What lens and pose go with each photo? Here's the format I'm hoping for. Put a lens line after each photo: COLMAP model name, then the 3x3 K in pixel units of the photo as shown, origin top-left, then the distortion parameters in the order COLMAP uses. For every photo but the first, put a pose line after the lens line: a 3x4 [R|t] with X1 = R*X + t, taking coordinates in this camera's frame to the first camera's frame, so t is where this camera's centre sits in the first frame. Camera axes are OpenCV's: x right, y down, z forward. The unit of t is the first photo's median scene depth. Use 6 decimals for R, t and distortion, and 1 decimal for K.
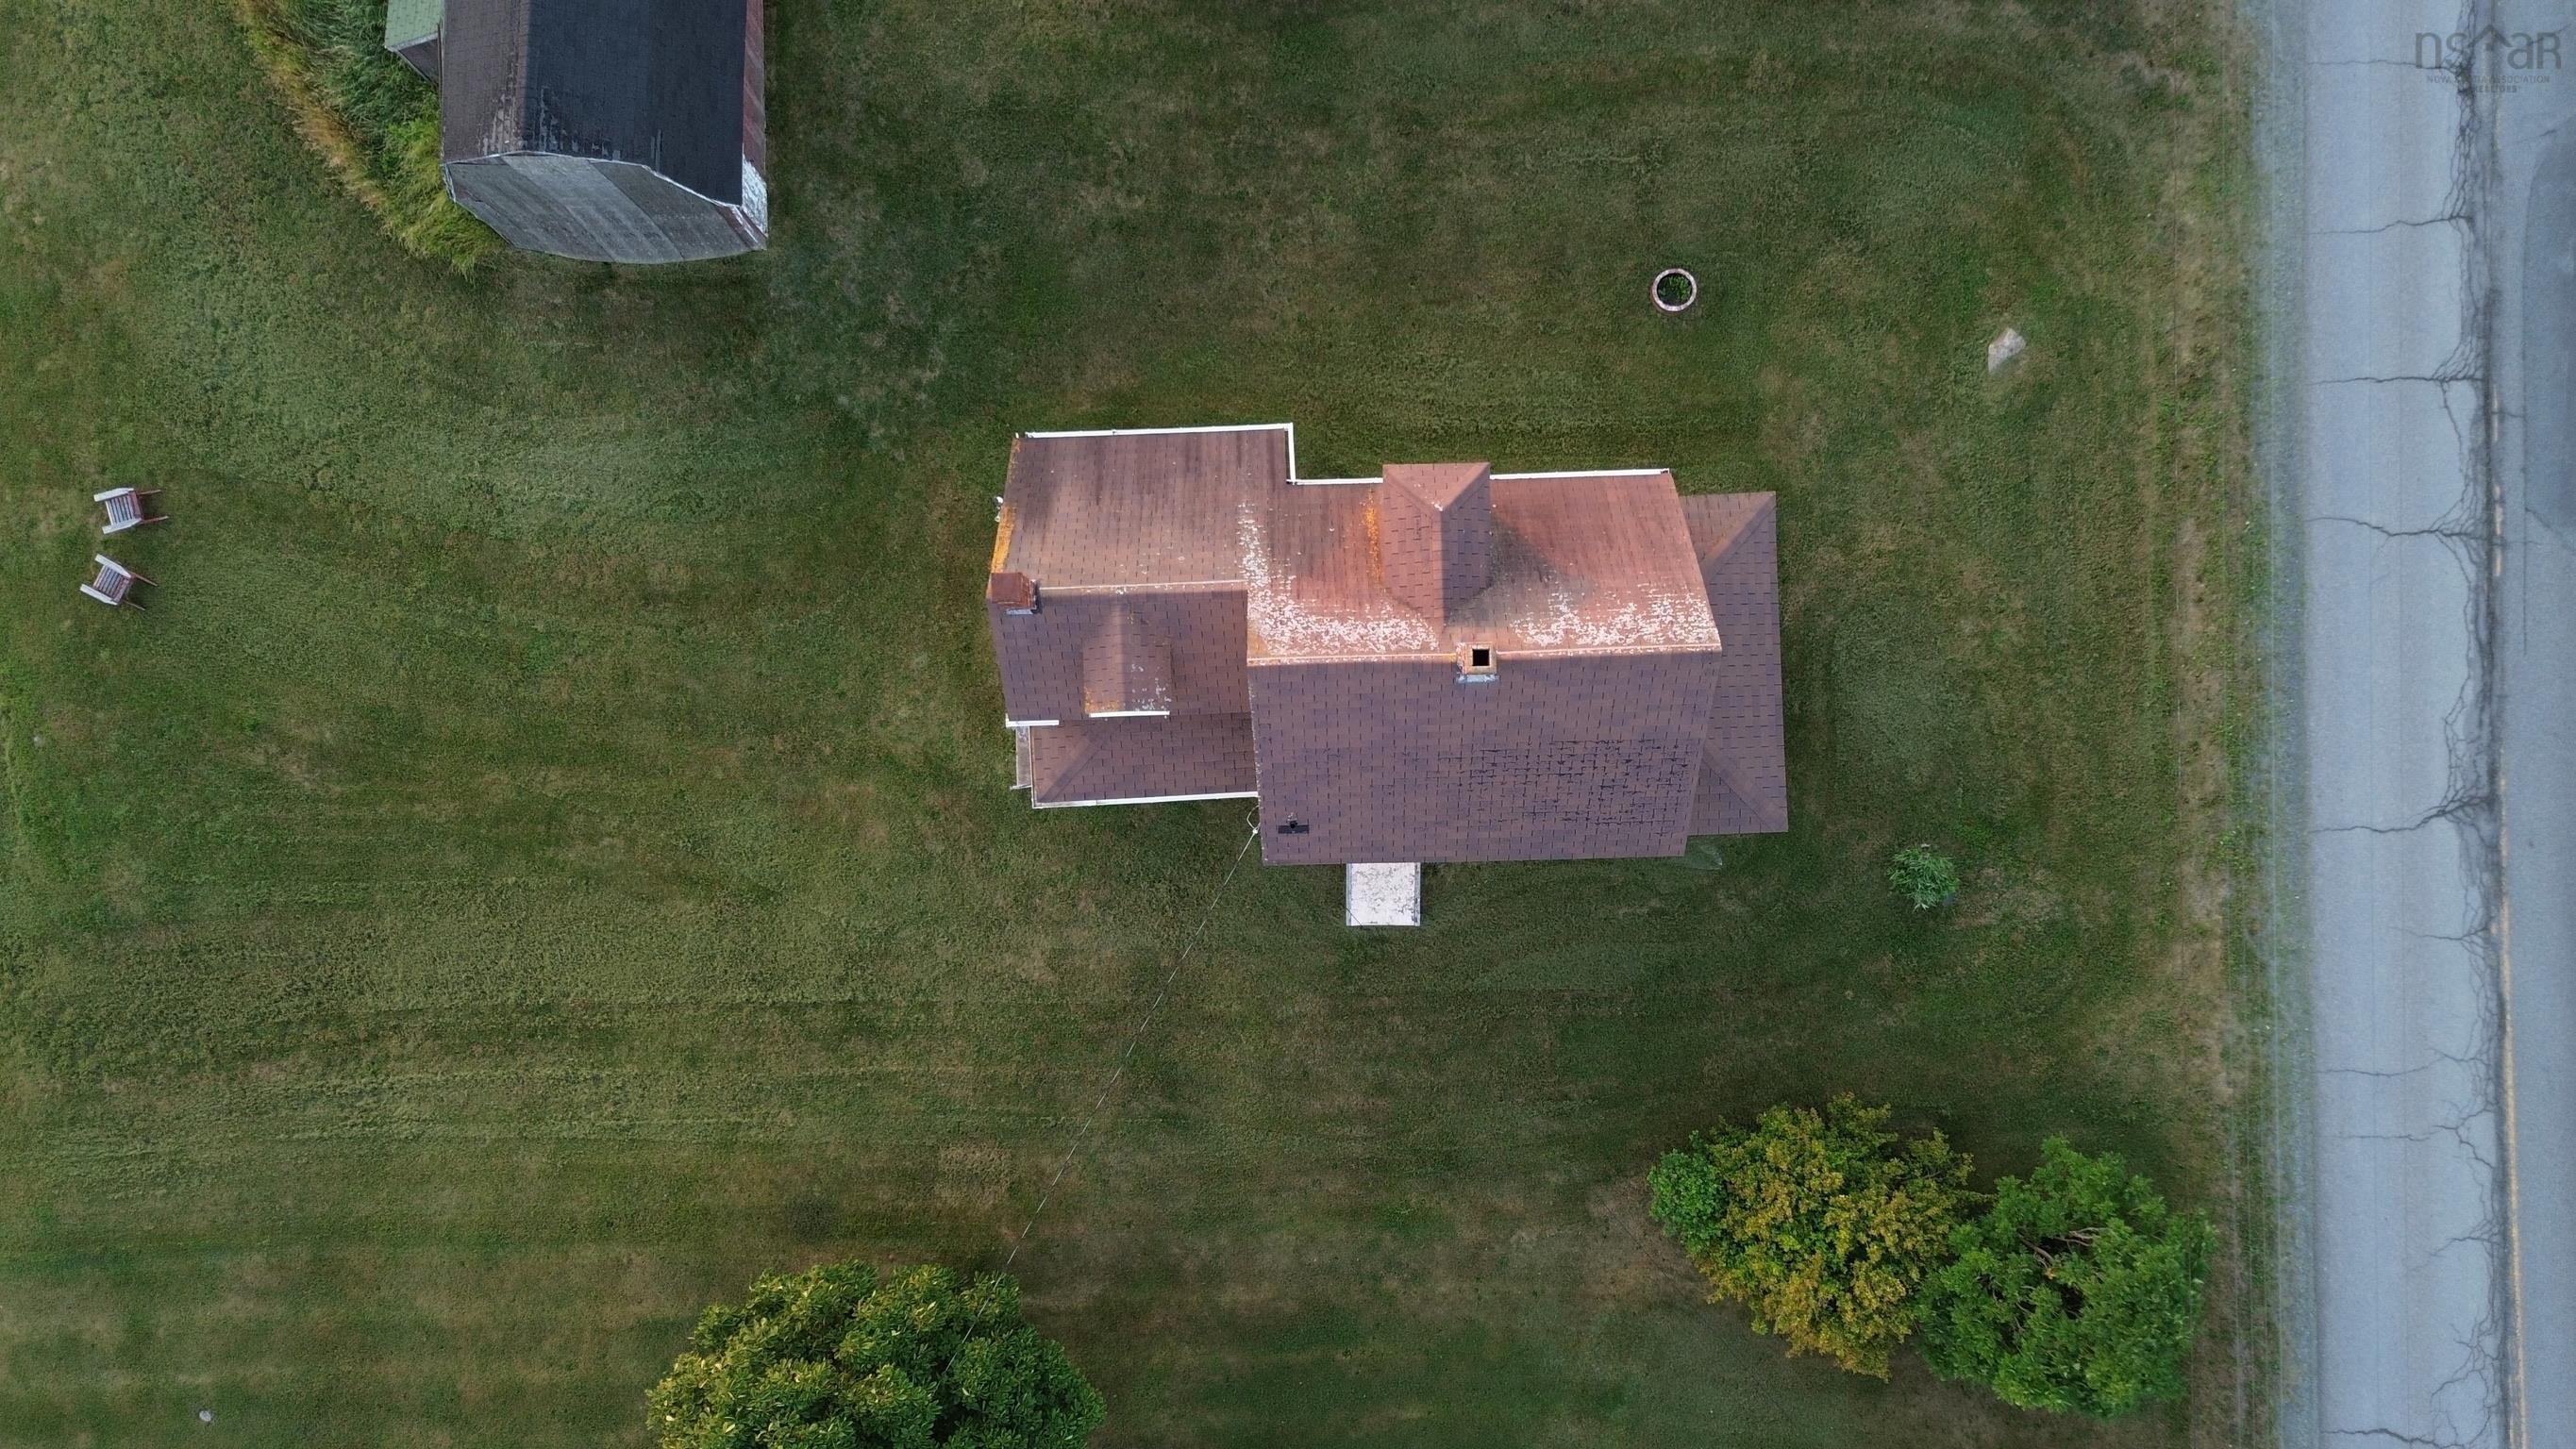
lens RADIAL K [[1809.2, 0, 1285.0], [0, 1809.2, 712.6], [0, 0, 1]] dist [0.097744, -0.119447]
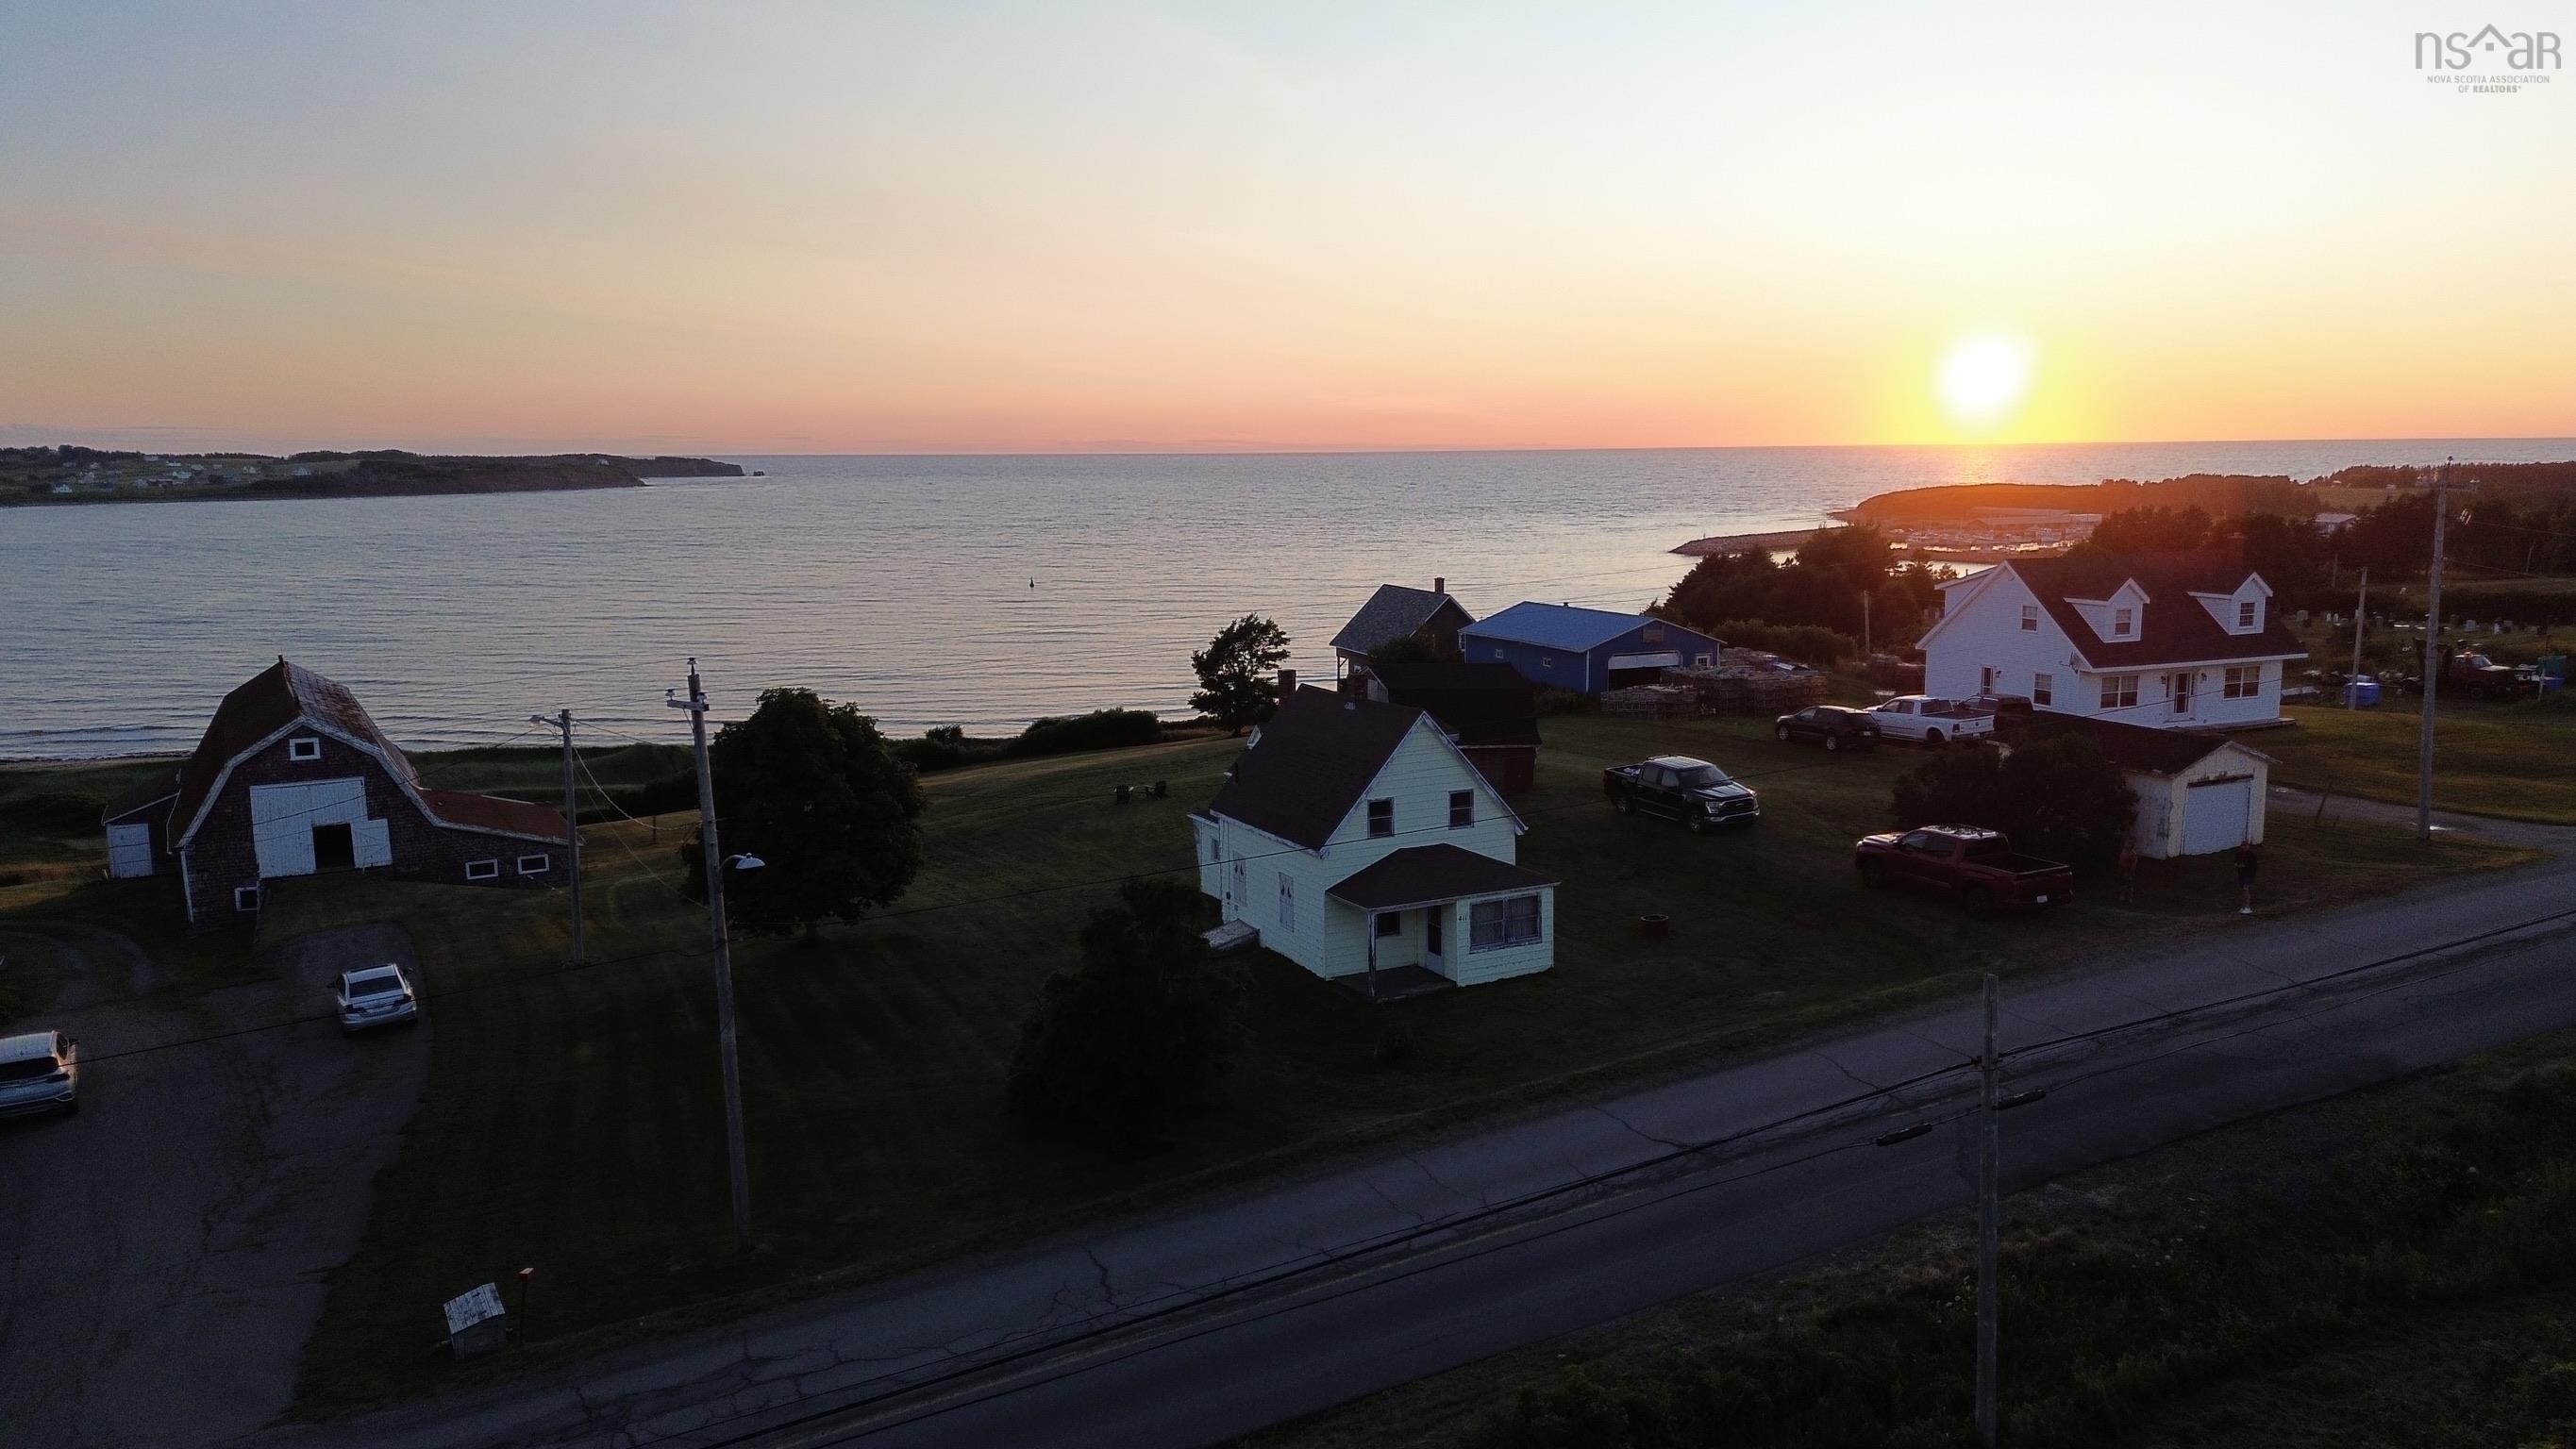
lens RADIAL K [[1809.2, 0, 1285.0], [0, 1809.2, 712.6], [0, 0, 1]] dist [0.097744, -0.119447]
pose [[0.422644, 0.132624, -0.896539, 1.405052], [-0.905690, 0.097980, -0.412464, 0.651010], [0.033140, 0.986312, 0.161527, 0.567719]]
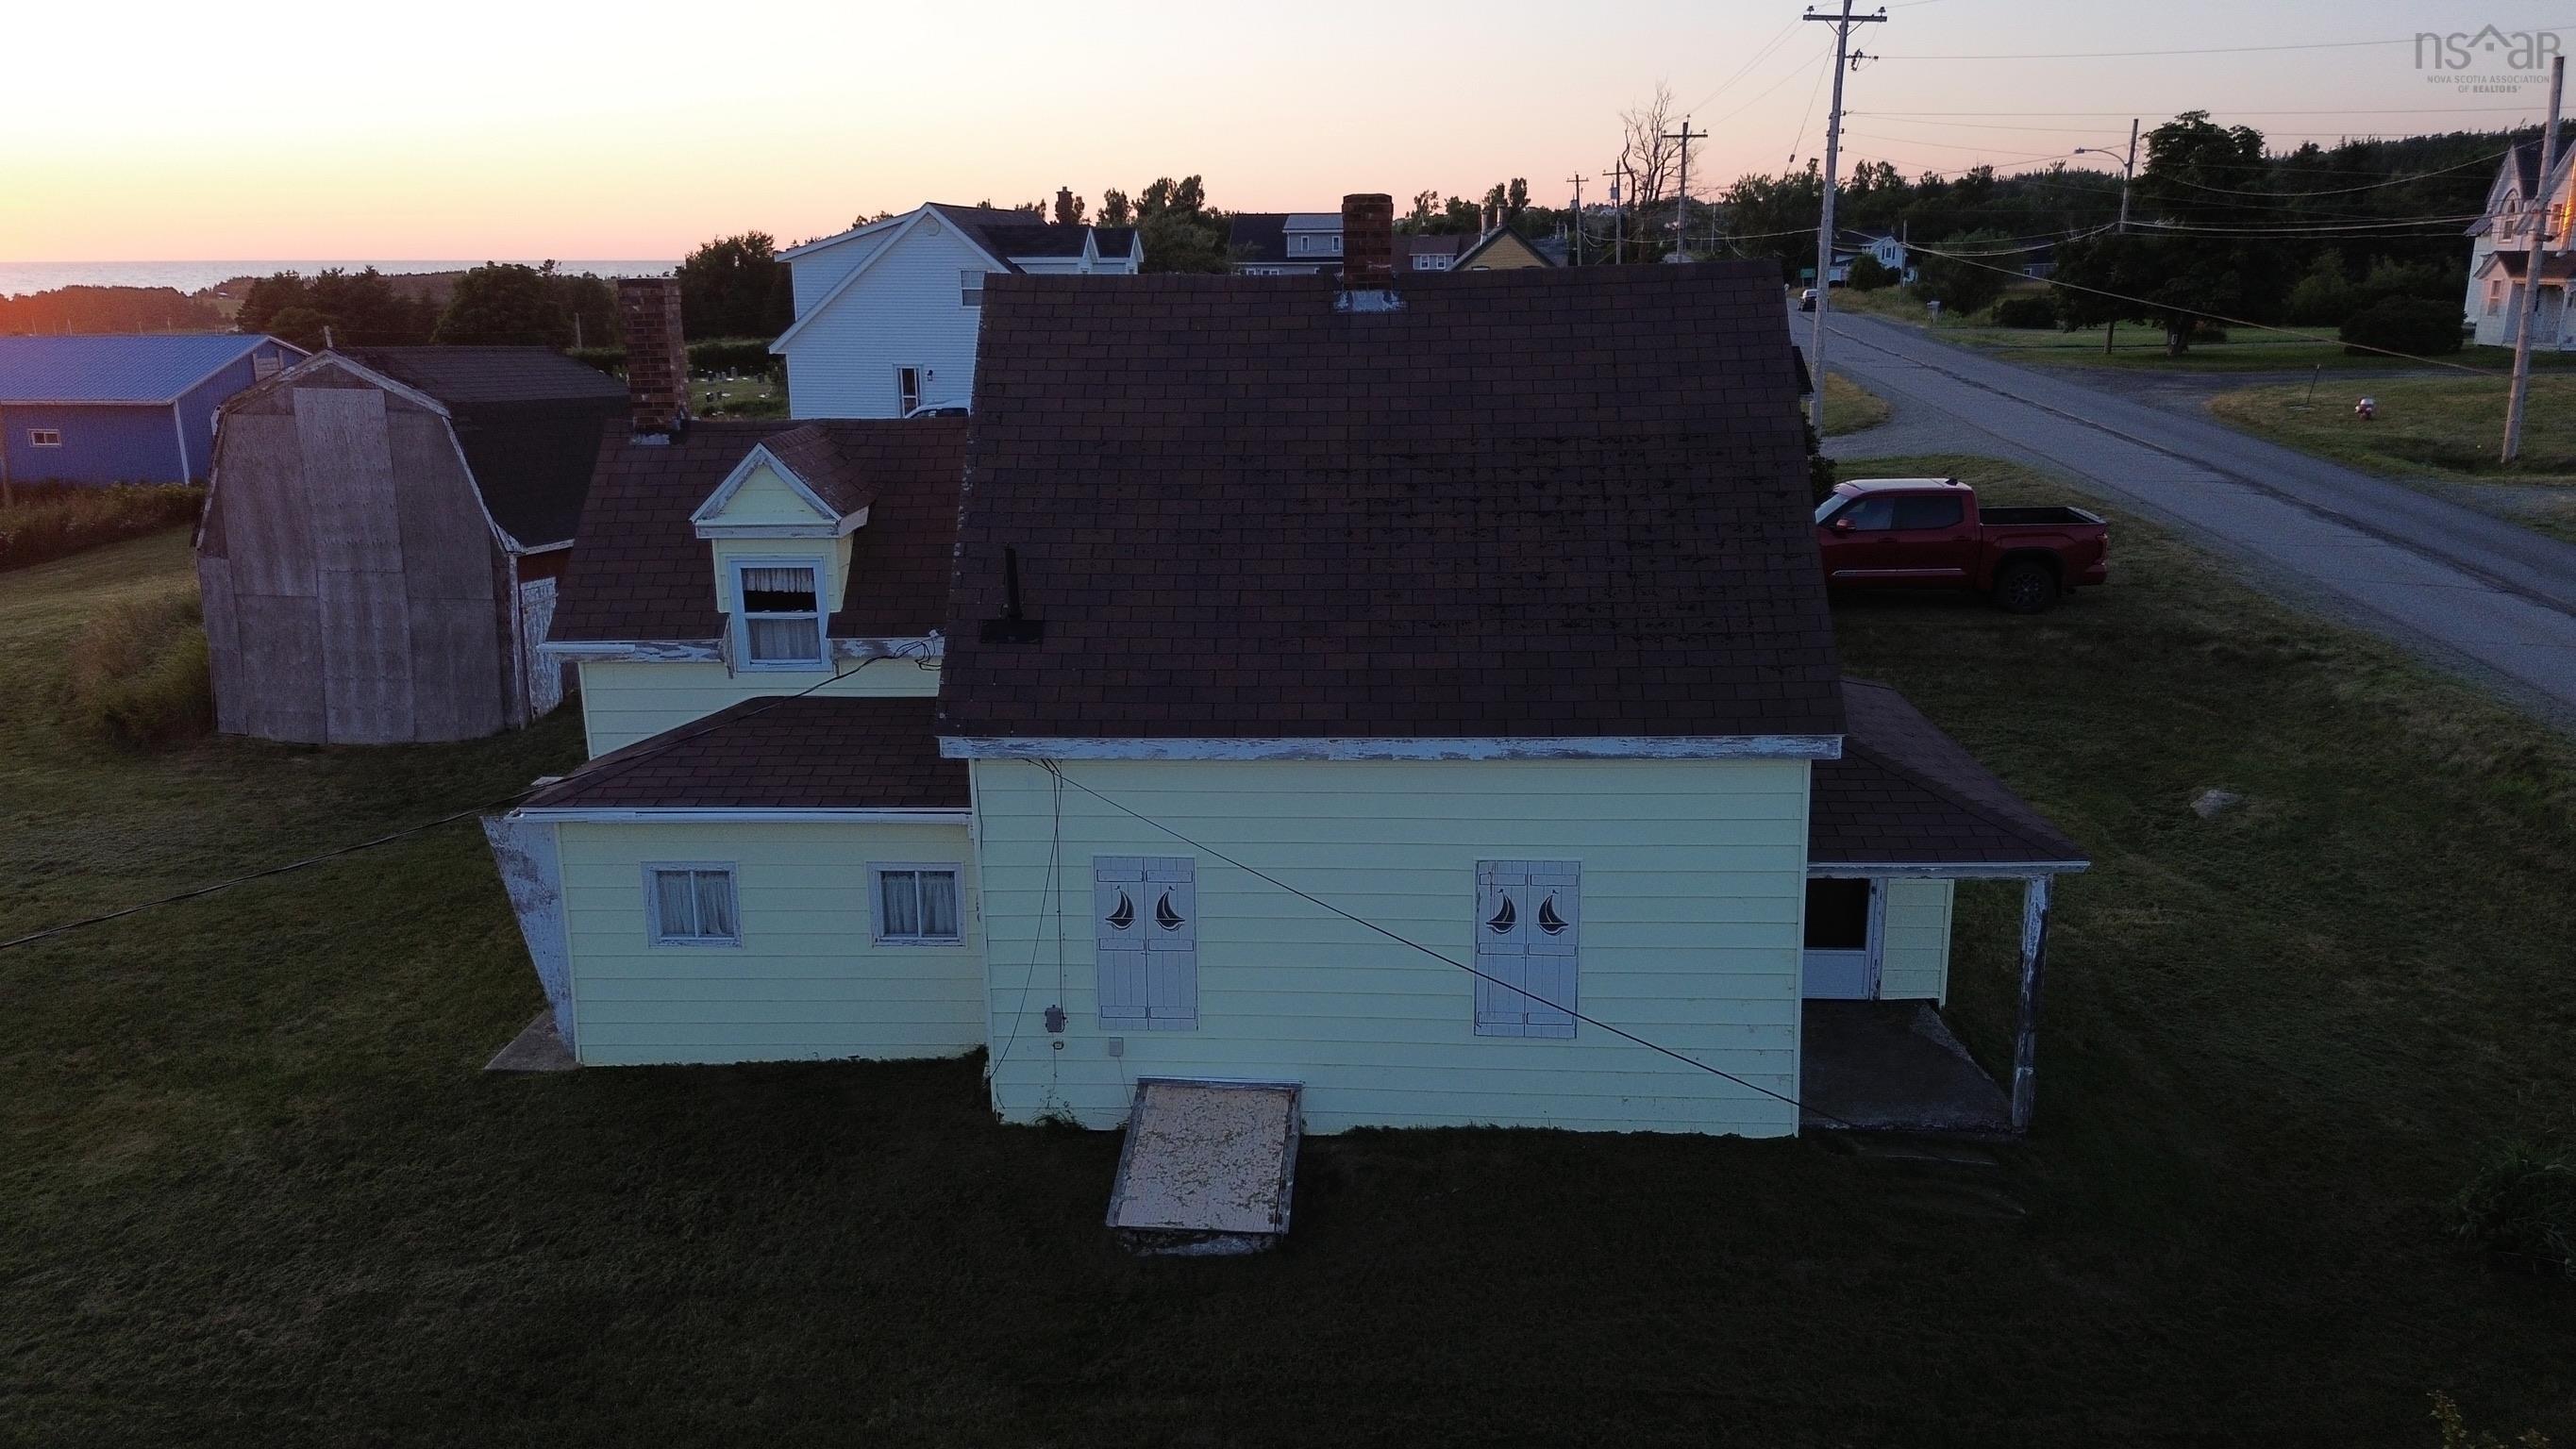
lens RADIAL K [[1809.2, 0, 1285.0], [0, 1809.2, 712.6], [0, 0, 1]] dist [0.097744, -0.119447]
pose [[0.996686, 0.019254, -0.079038, 0.103162], [-0.081291, 0.272289, -0.958776, 0.470054], [0.003061, 0.962023, 0.272952, 0.779340]]
